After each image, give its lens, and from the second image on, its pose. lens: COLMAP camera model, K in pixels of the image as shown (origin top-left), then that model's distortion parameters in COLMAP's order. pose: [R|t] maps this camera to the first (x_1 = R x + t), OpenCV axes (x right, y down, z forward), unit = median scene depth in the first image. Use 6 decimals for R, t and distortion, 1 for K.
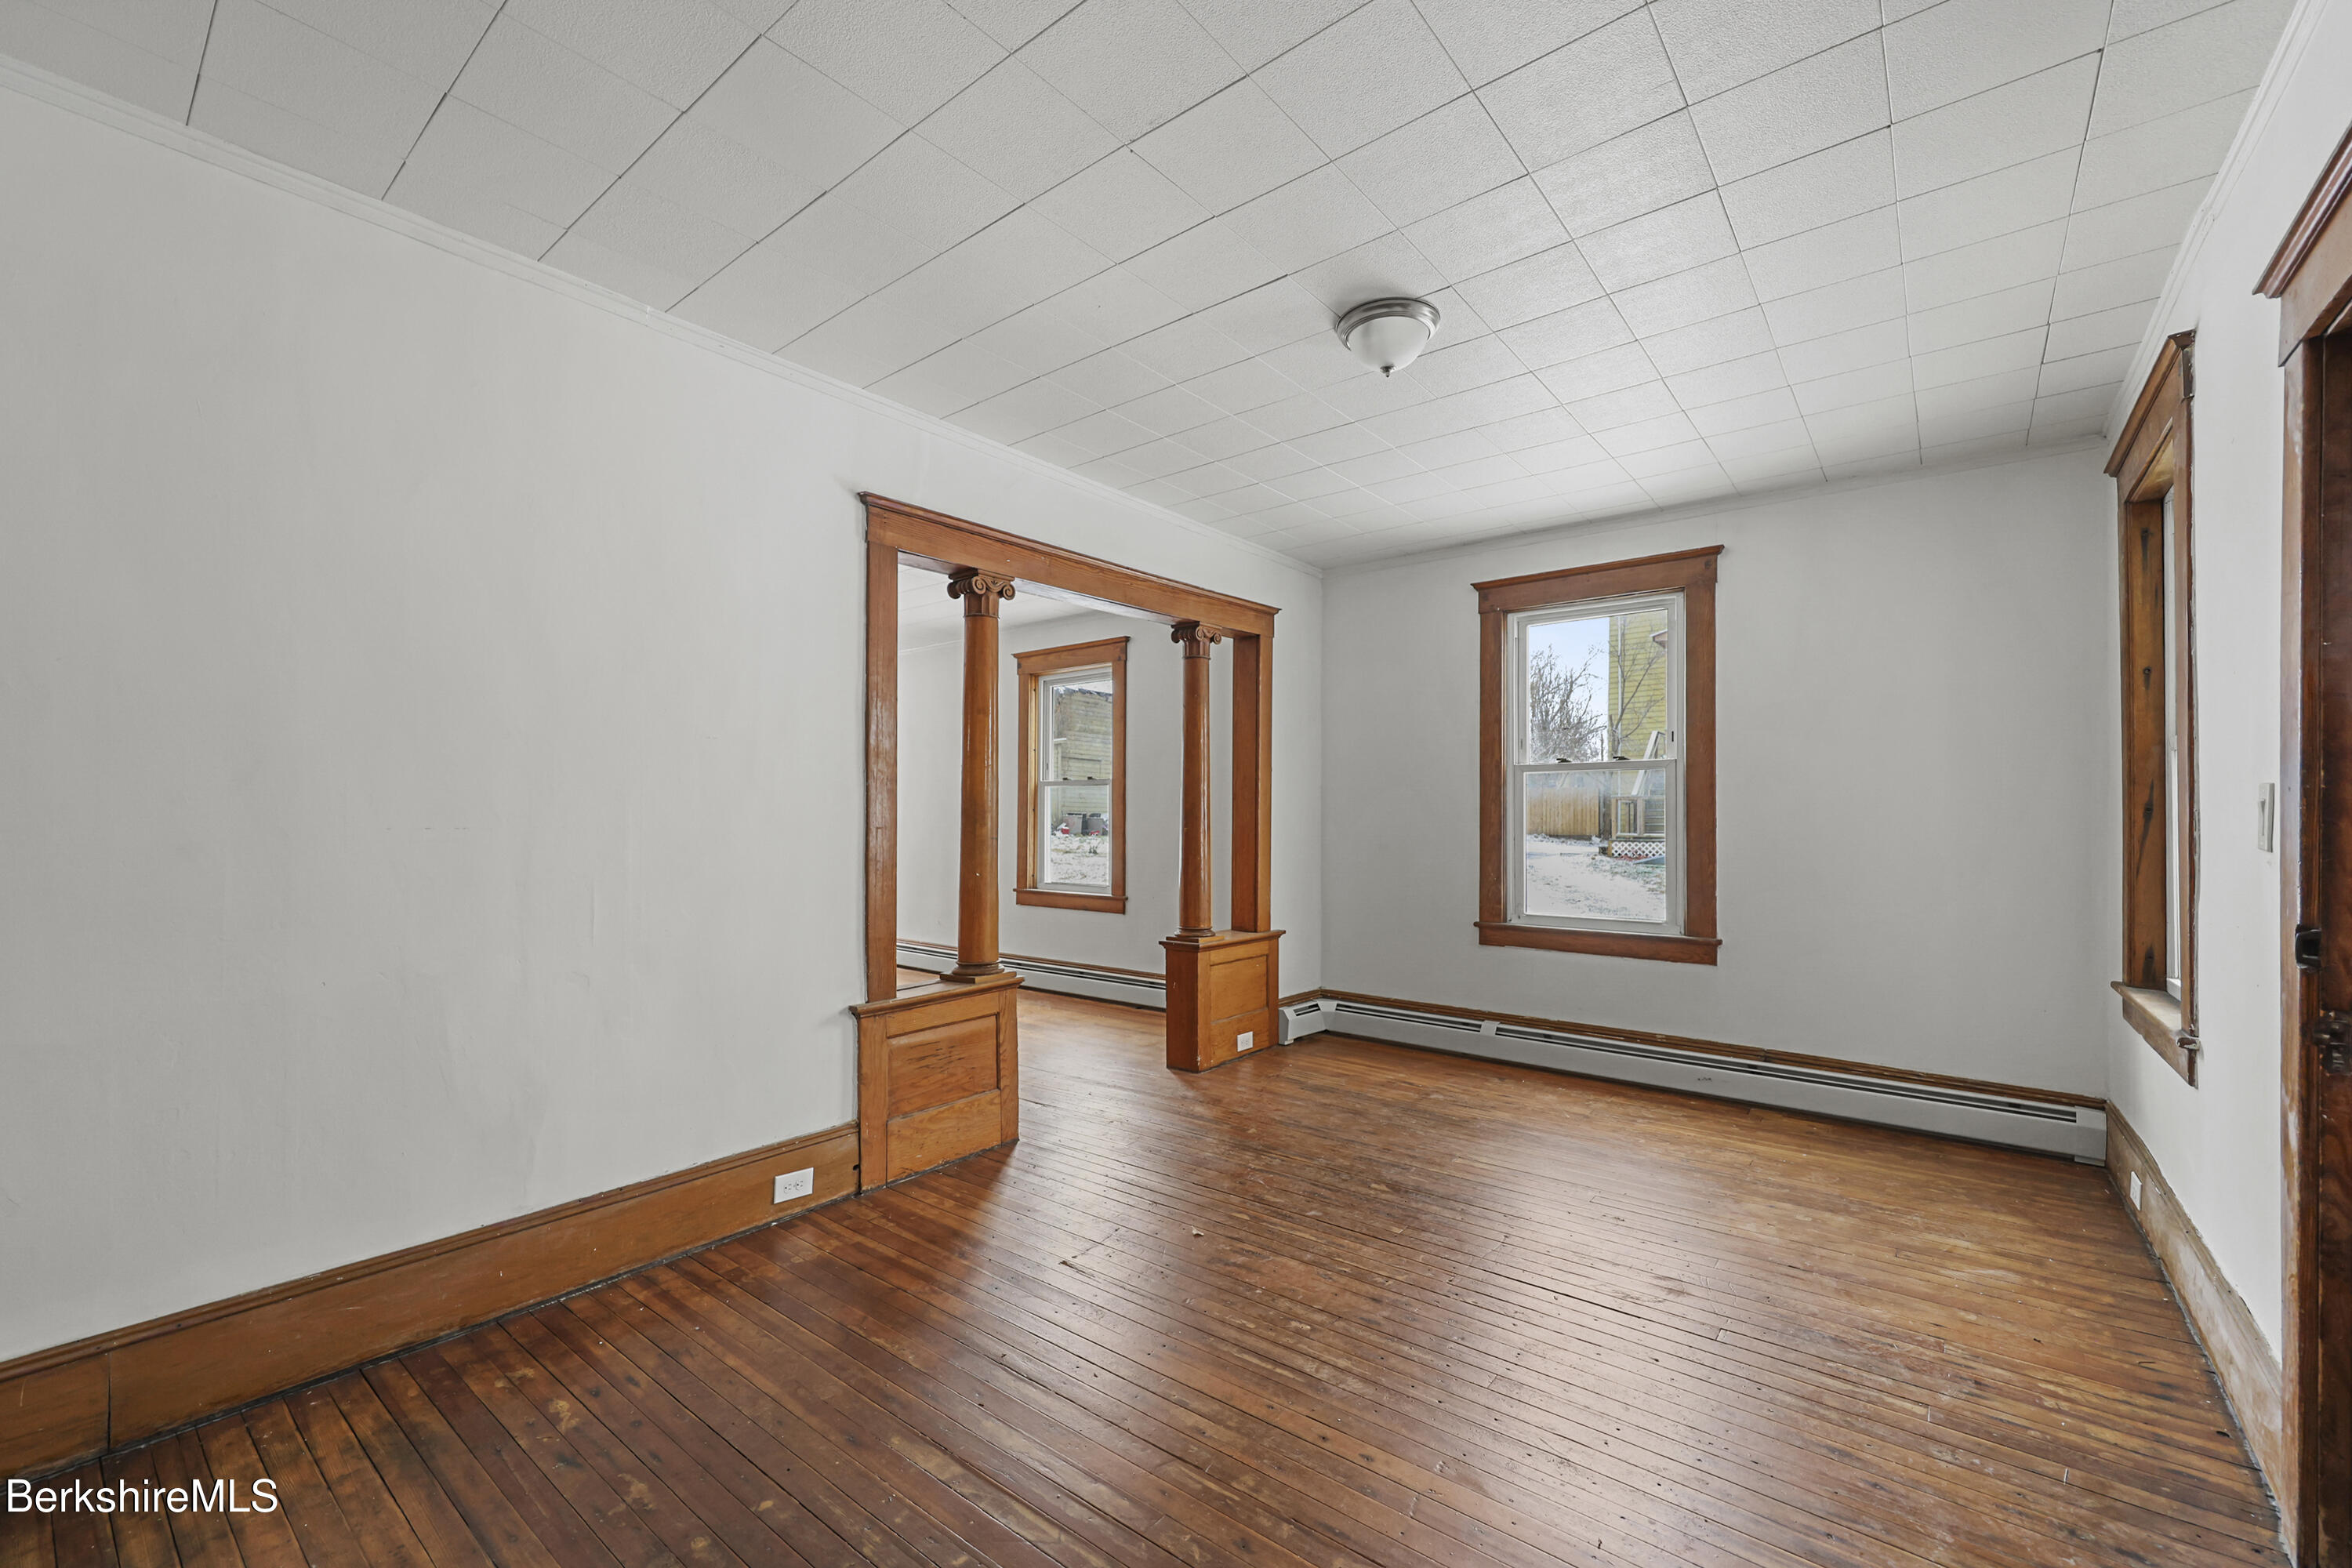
lens RADIAL K [[955.1, 0, 1190.8], [0, 955.1, 803.7], [0, 0, 1]] dist [-0.002723, 0.000900]
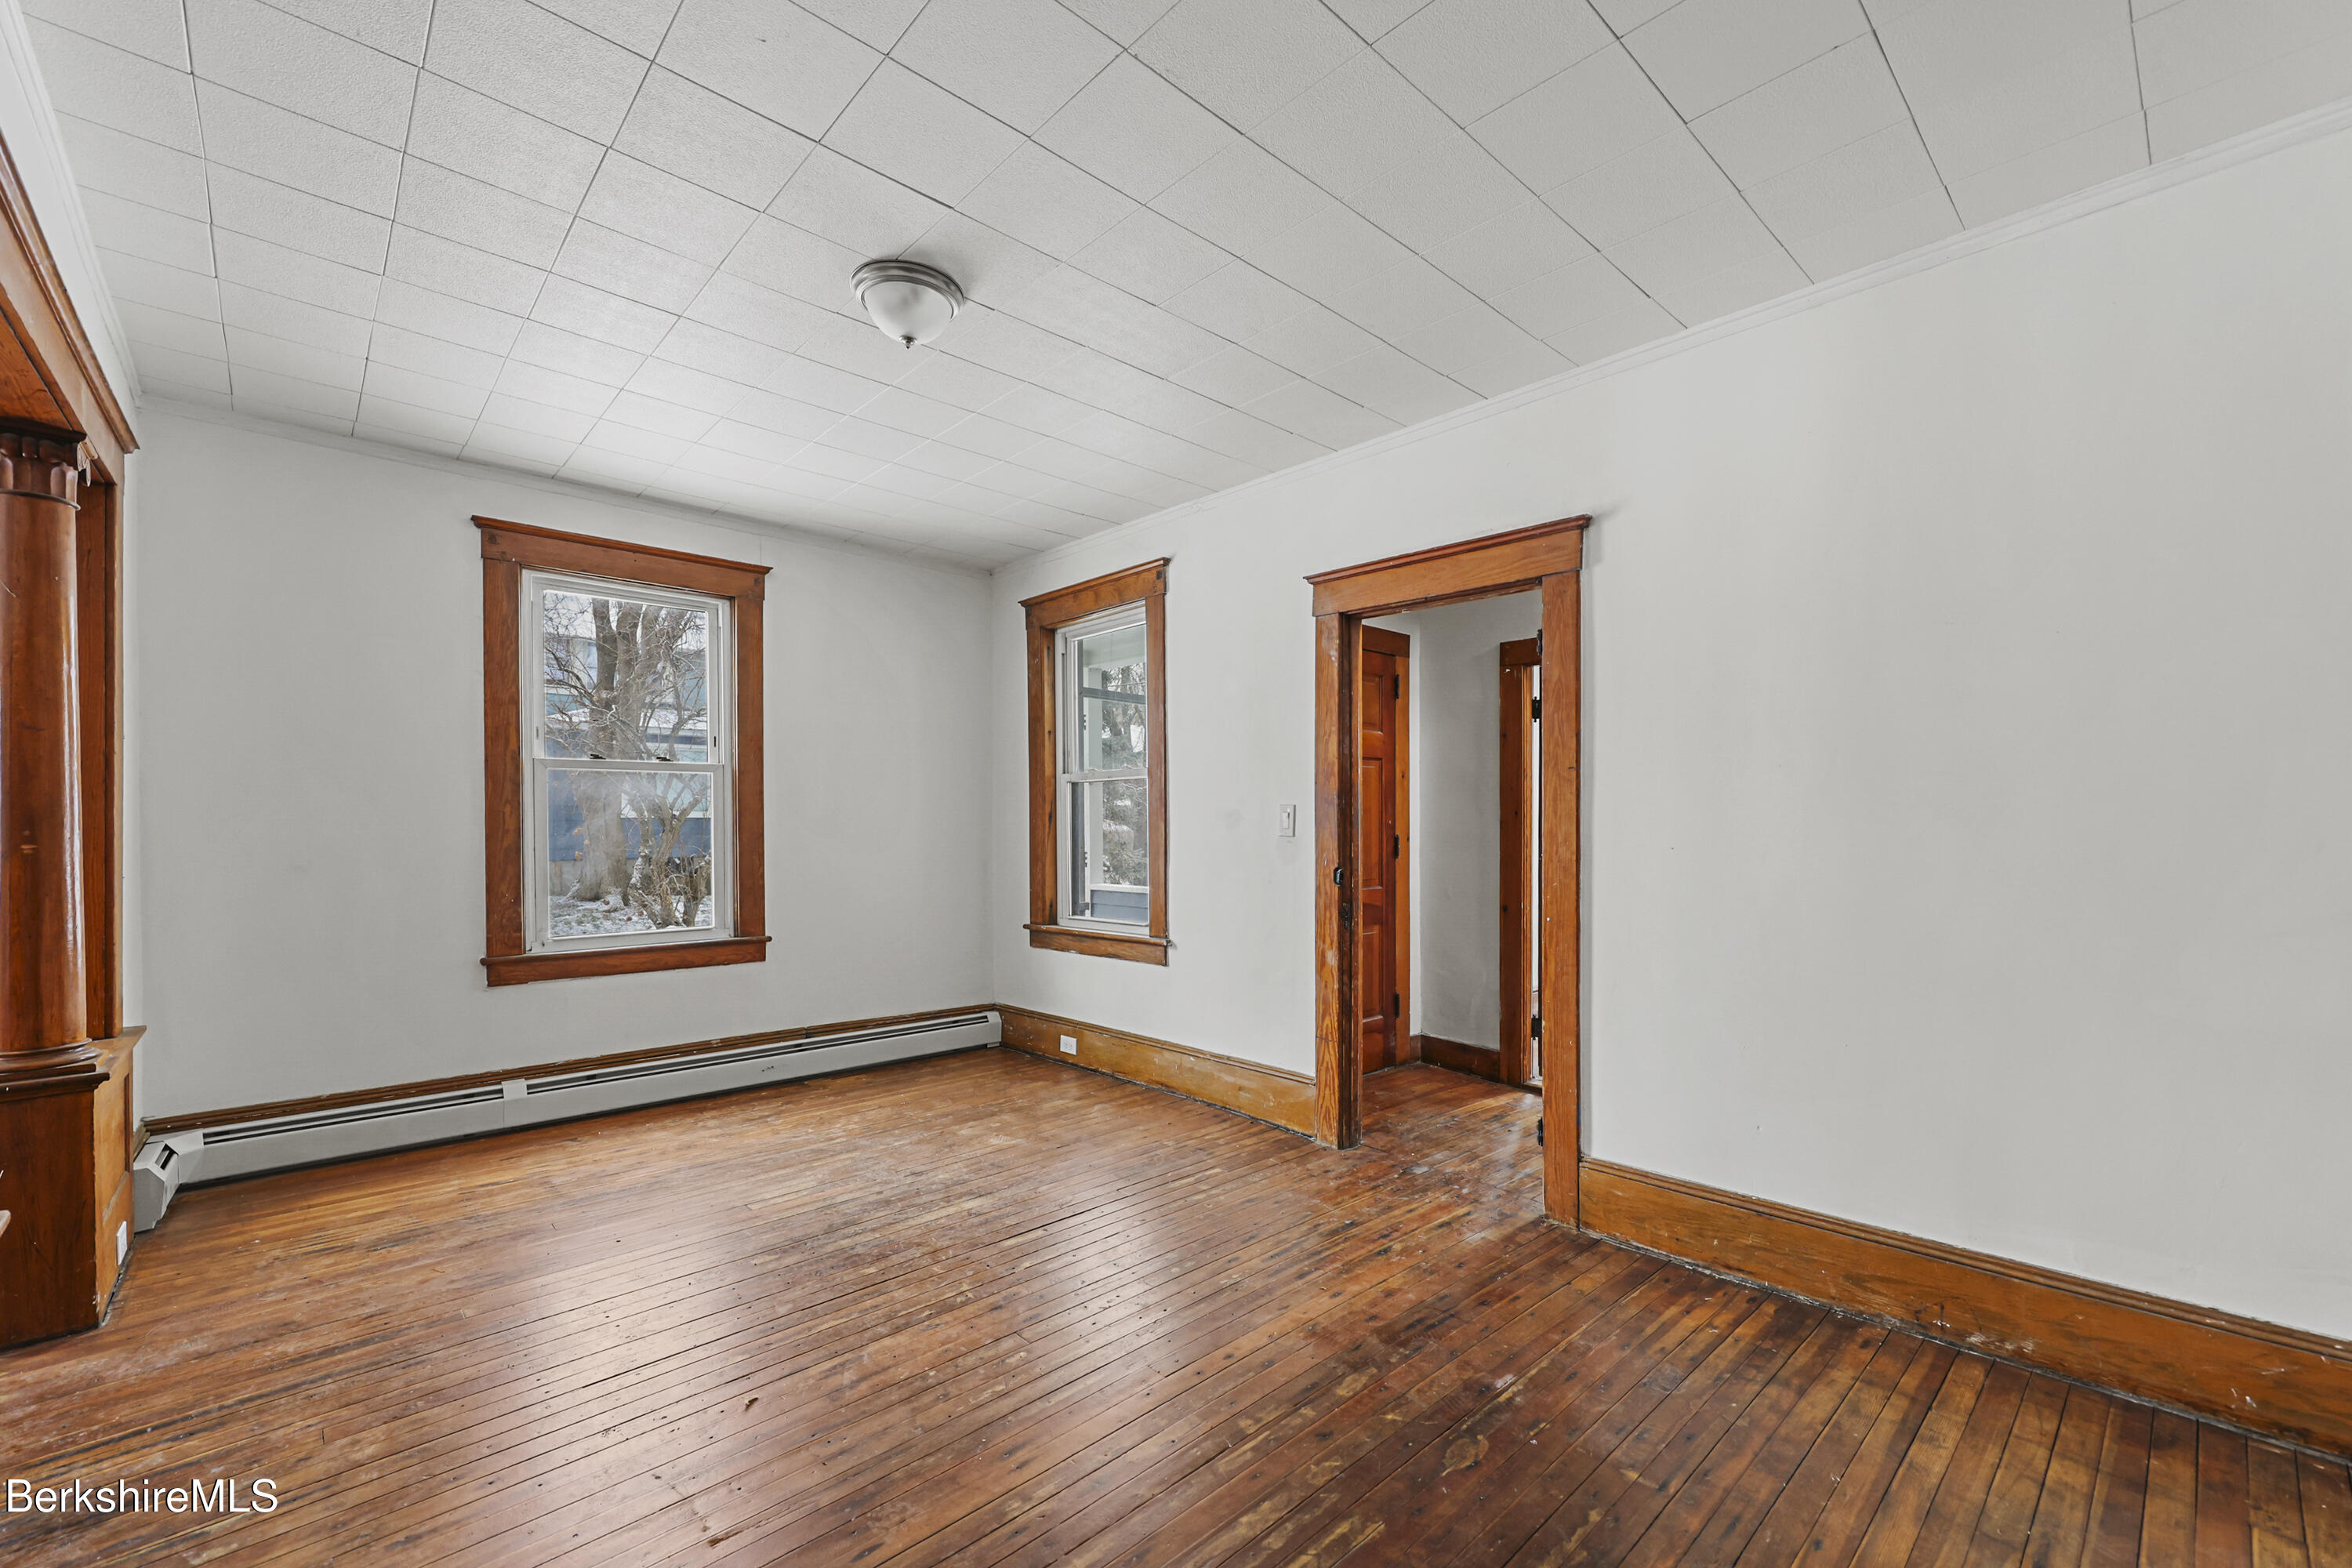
lens RADIAL K [[955.1, 0, 1180.9], [0, 955.1, 819.7], [0, 0, 1]] dist [-0.002723, 0.000900]
pose [[0.156206, -0.000094, 0.987725, -0.479756], [-0.010256, 0.999946, 0.001717, 0.005882], [-0.987671, -0.010398, 0.156196, 0.420434]]
